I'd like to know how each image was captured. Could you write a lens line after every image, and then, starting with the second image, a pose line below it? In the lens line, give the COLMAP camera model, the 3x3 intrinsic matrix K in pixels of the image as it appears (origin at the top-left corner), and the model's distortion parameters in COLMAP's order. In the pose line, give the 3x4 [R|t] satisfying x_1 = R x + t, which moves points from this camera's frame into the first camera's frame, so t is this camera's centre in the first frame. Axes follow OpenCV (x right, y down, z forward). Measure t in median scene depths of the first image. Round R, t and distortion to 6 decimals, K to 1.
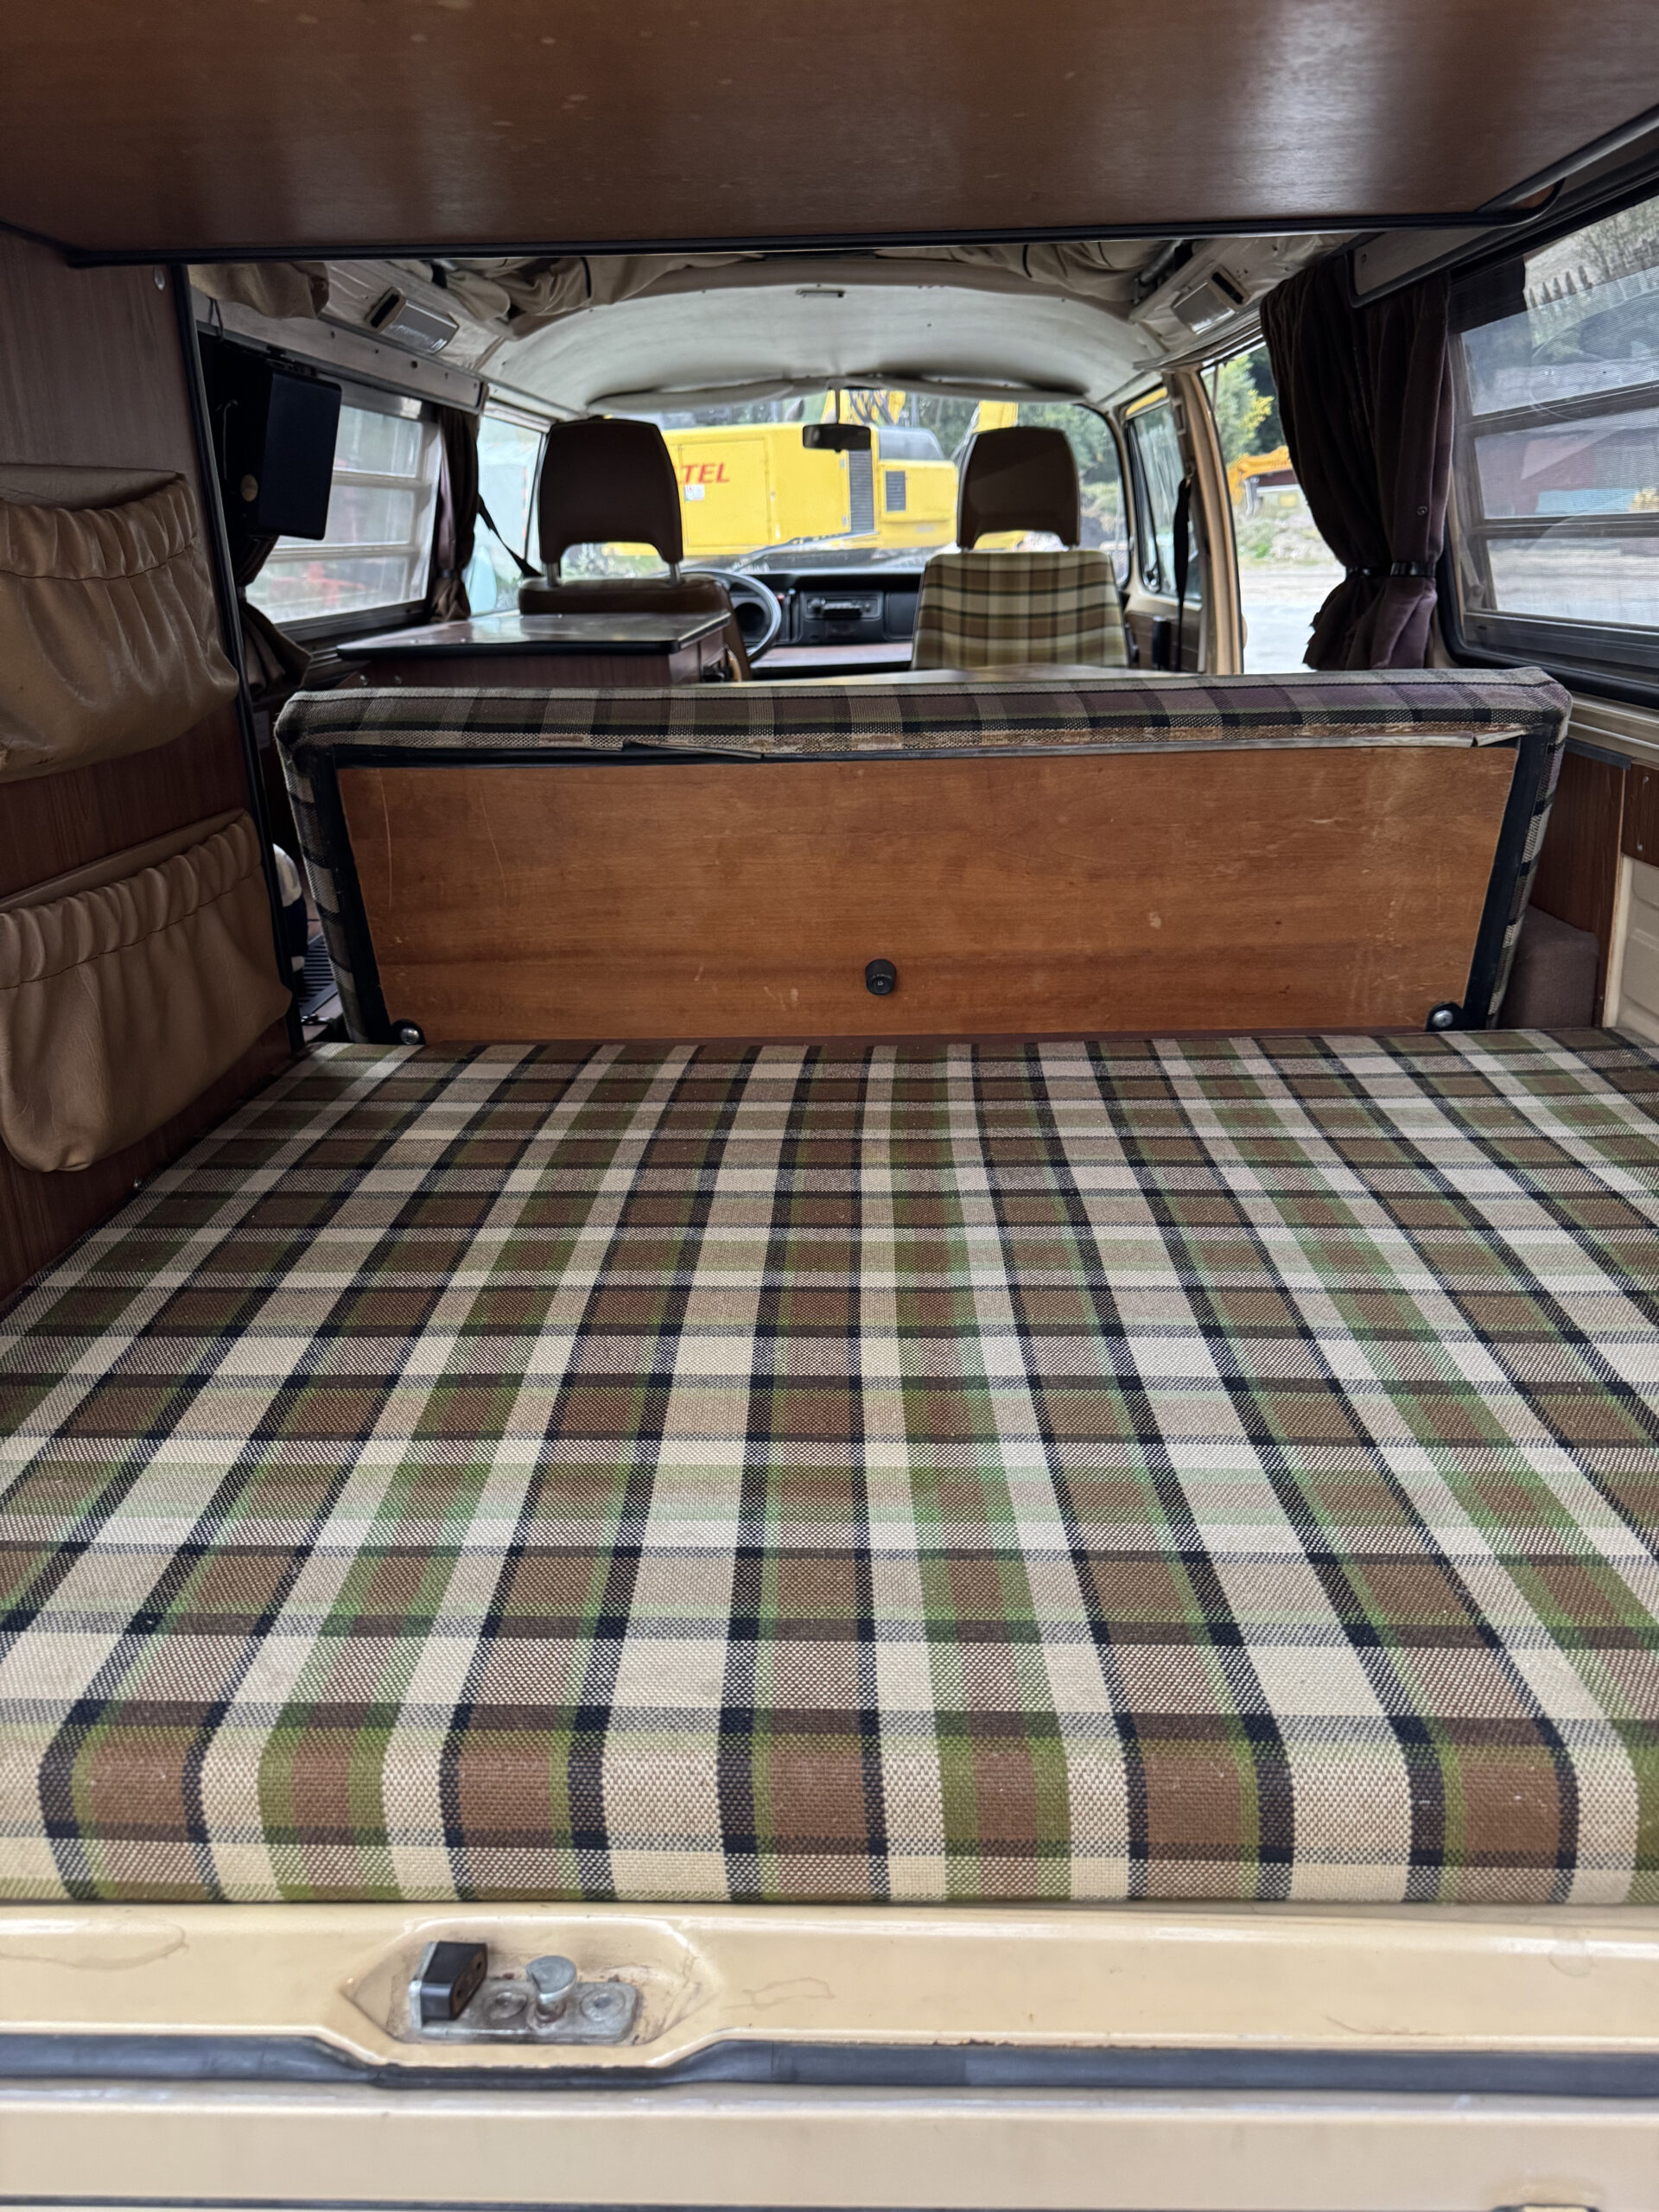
lens RADIAL K [[1599.6, 0, 817.1], [0, 1599.6, 1095.4], [0, 0, 1]] dist [-0.004113, -0.000335]
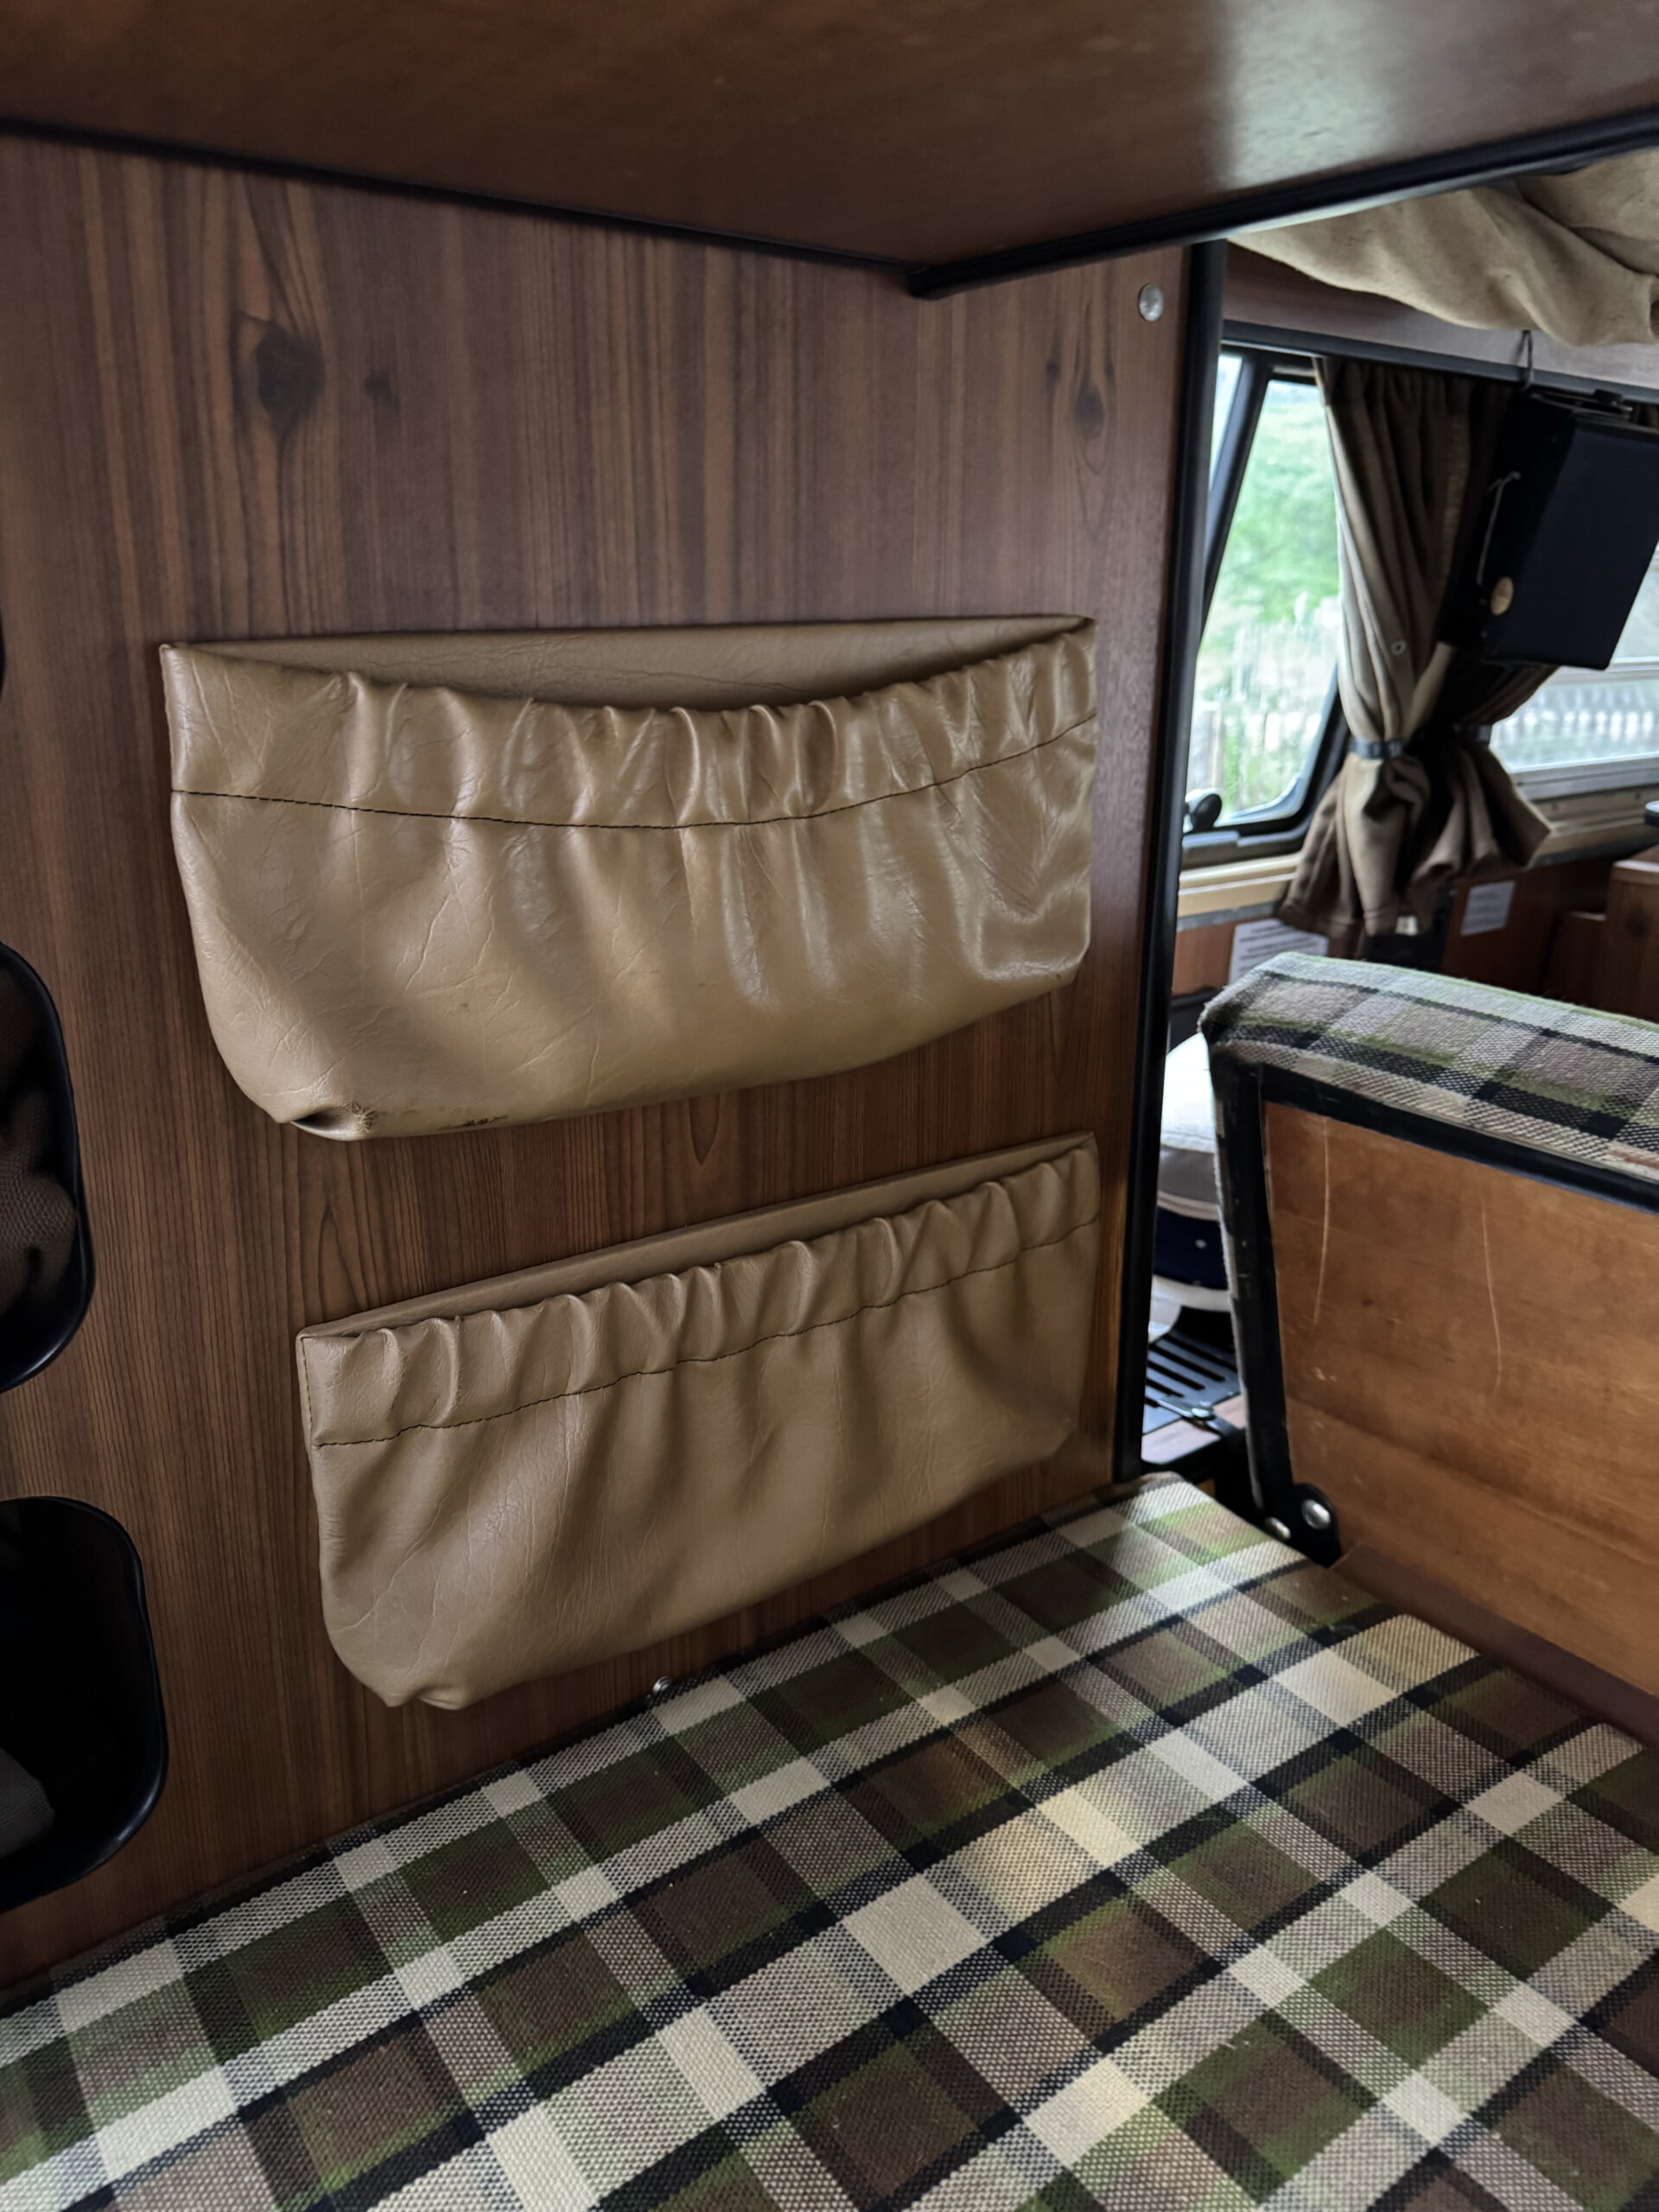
lens RADIAL K [[1642.0, 0, 831.5], [0, 1642.0, 1117.9], [0, 0, 1]] dist [0.048576, -0.001816]
pose [[0.647960, 0.263936, -0.714482, 0.042291], [-0.276994, 0.955469, 0.101754, -0.233547], [0.709522, 0.131975, 0.692215, 0.492473]]
